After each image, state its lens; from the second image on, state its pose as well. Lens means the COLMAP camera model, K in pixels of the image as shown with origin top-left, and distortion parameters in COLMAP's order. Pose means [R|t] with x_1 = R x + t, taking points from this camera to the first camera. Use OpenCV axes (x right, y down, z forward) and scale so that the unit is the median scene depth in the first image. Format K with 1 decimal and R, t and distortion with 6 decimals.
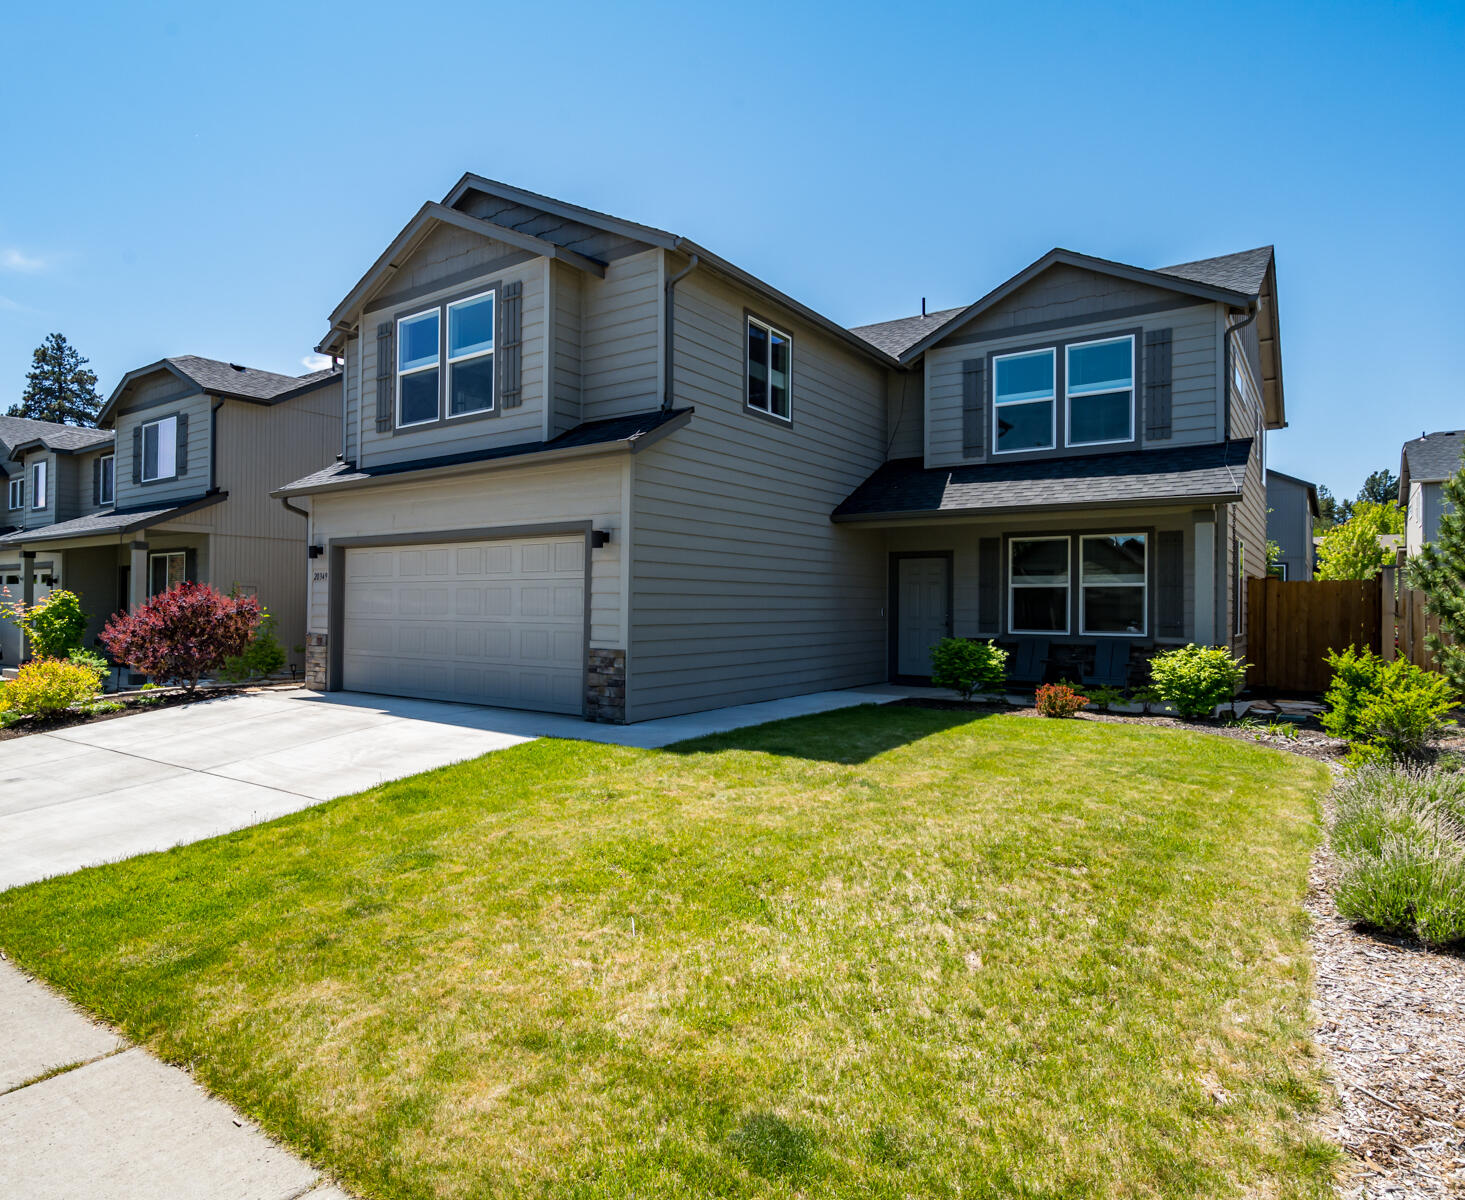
lens RADIAL K [[900.0, 0, 622.3], [0, 900.0, 602.3], [0, 0, 1]] dist [-0.016425, 0.005196]
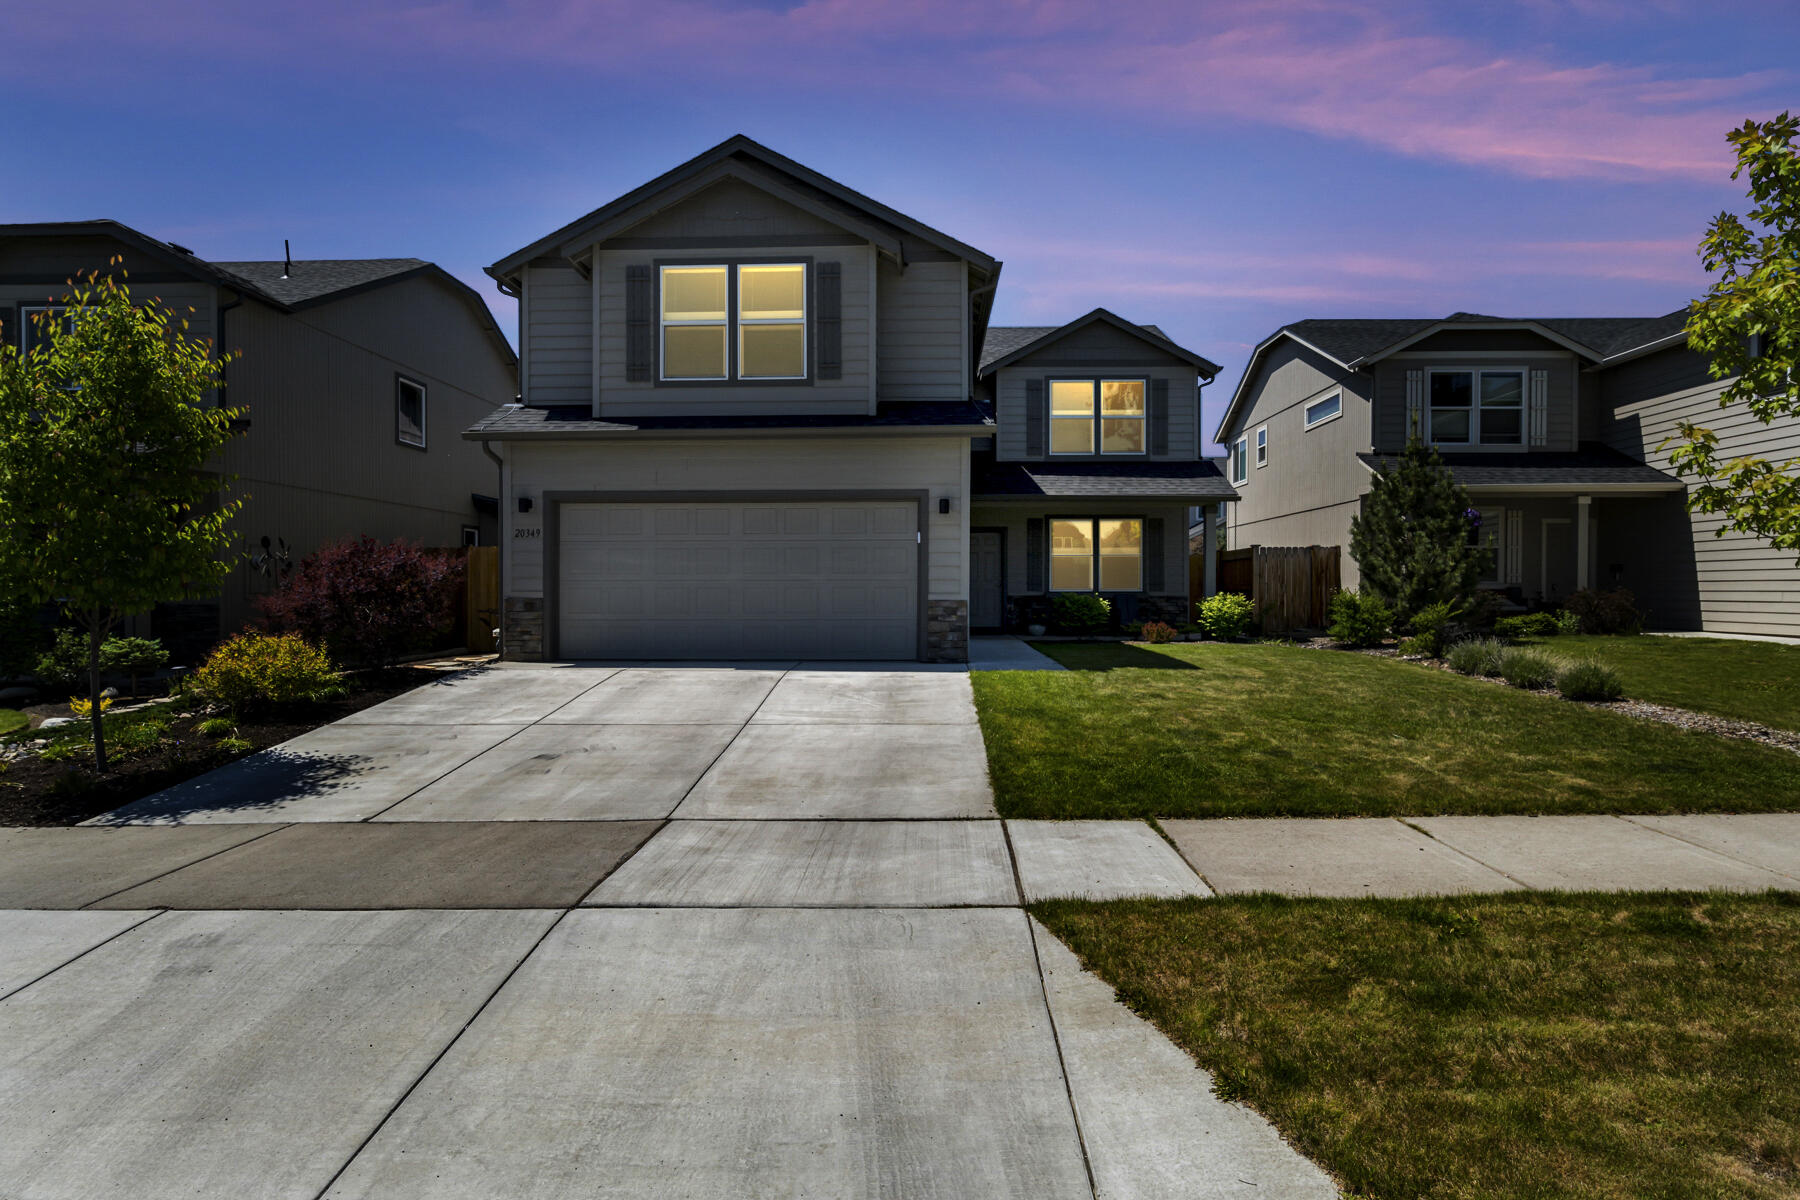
lens RADIAL K [[898.3, 0, 902.4], [0, 898.3, 605.9], [0, 0, 1]] dist [-0.015123, 0.004351]
pose [[0.805507, -0.019426, 0.592267, -0.703111], [0.003578, 0.999604, 0.027921, 0.024572], [-0.592575, -0.020371, 0.805258, 0.081401]]
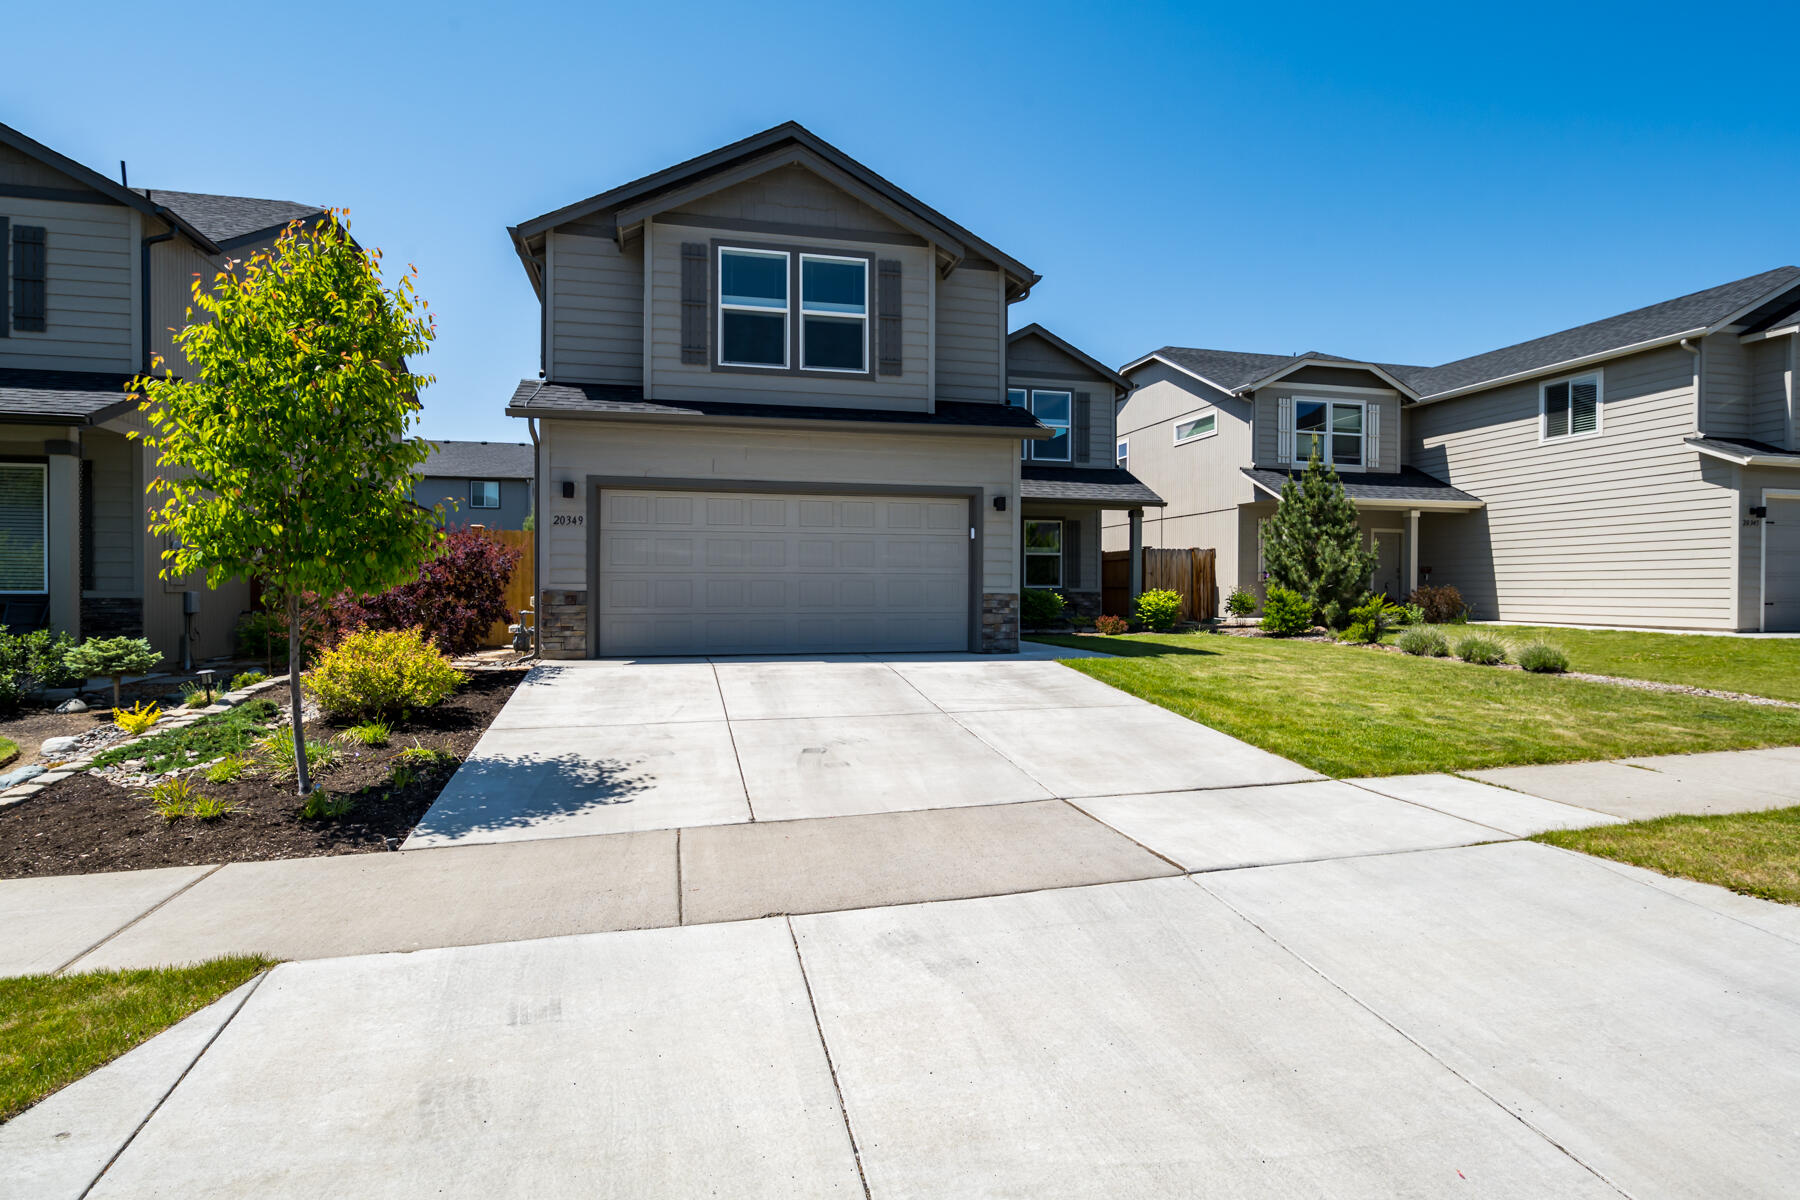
lens RADIAL K [[898.3, 0, 892.0], [0, 898.3, 594.9], [0, 0, 1]] dist [-0.015123, 0.004351]
pose [[0.618574, -0.011257, 0.785646, -0.992171], [-0.001700, 0.999876, 0.015665, 0.032223], [-0.785724, -0.011026, 0.618479, 0.329130]]
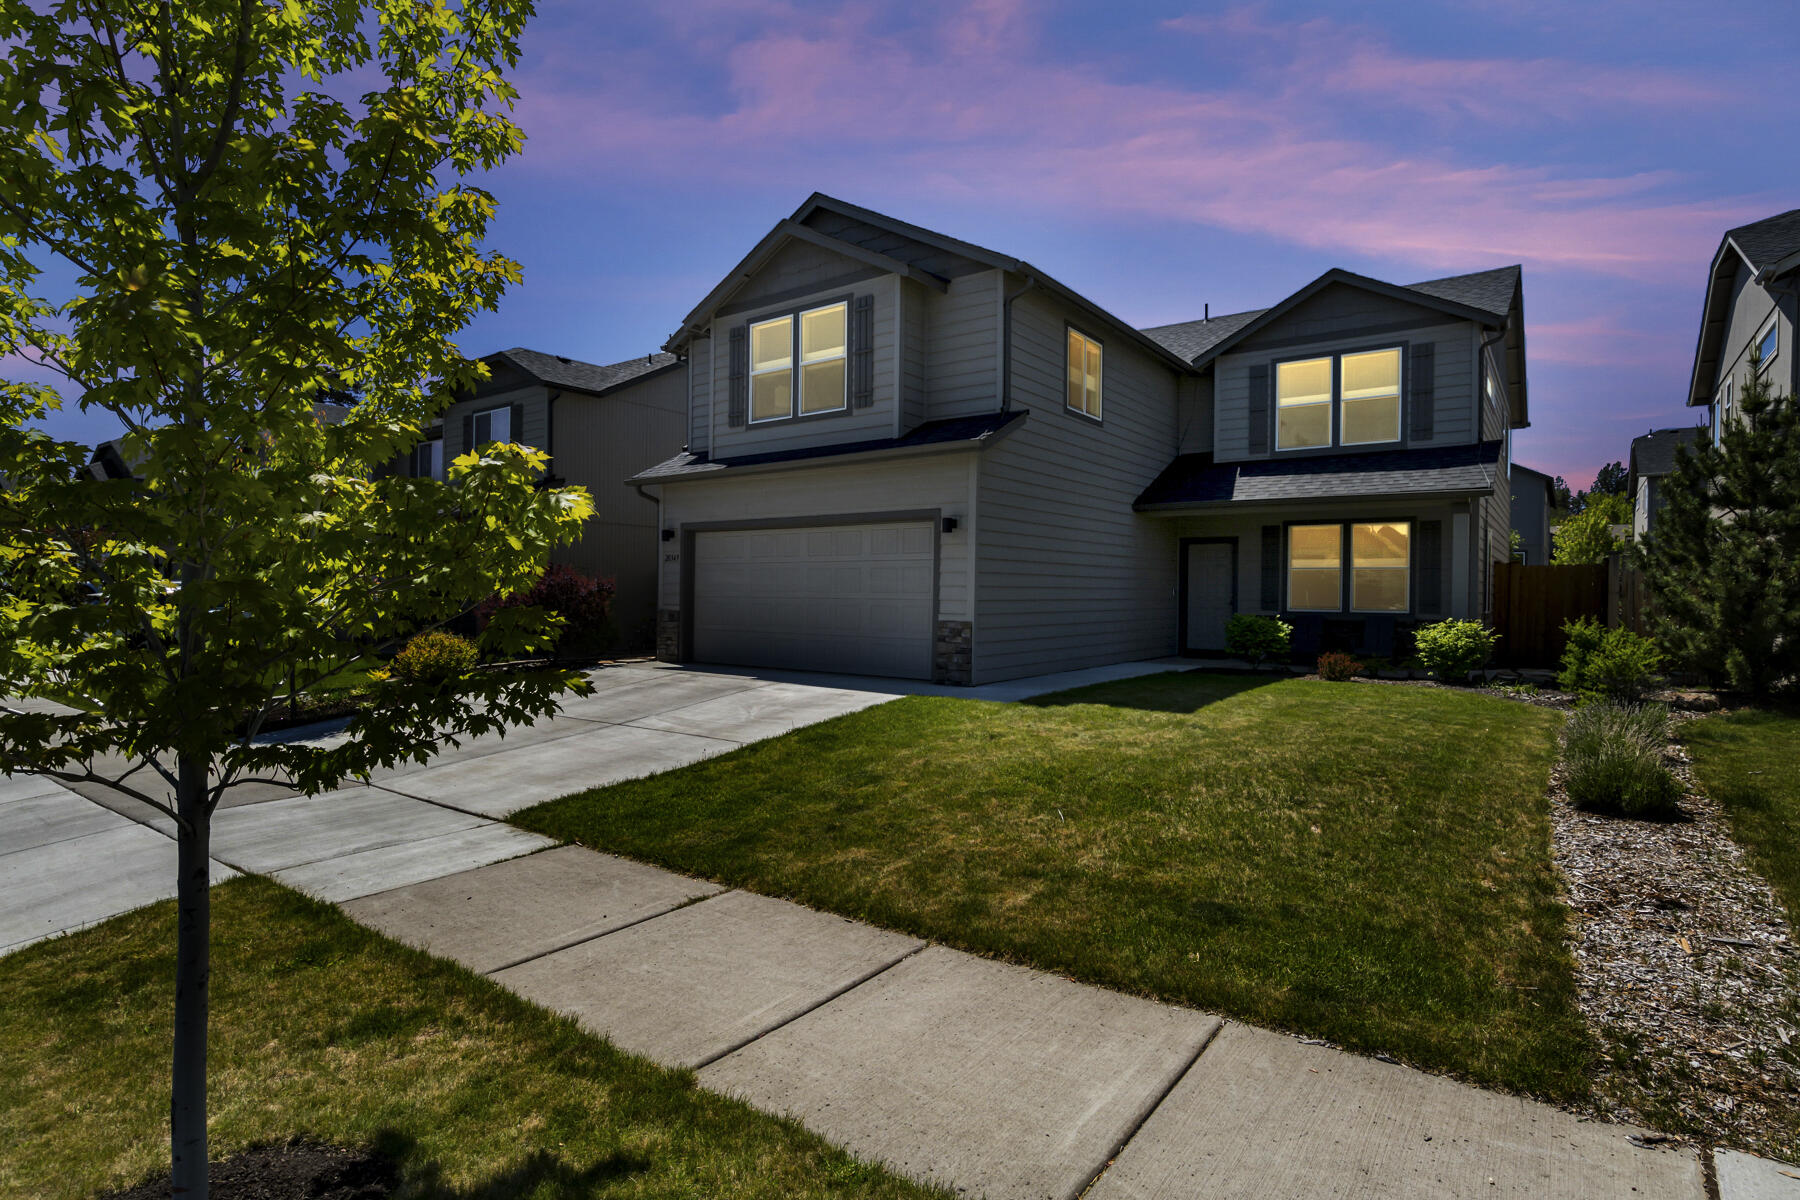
lens RADIAL K [[898.3, 0, 921.4], [0, 898.3, 601.5], [0, 0, 1]] dist [-0.015123, 0.004351]
pose [[0.998954, 0.000978, 0.045707, -0.103398], [-0.001664, 0.999887, 0.014959, 0.009112], [-0.045687, -0.015019, 0.998843, -0.129984]]
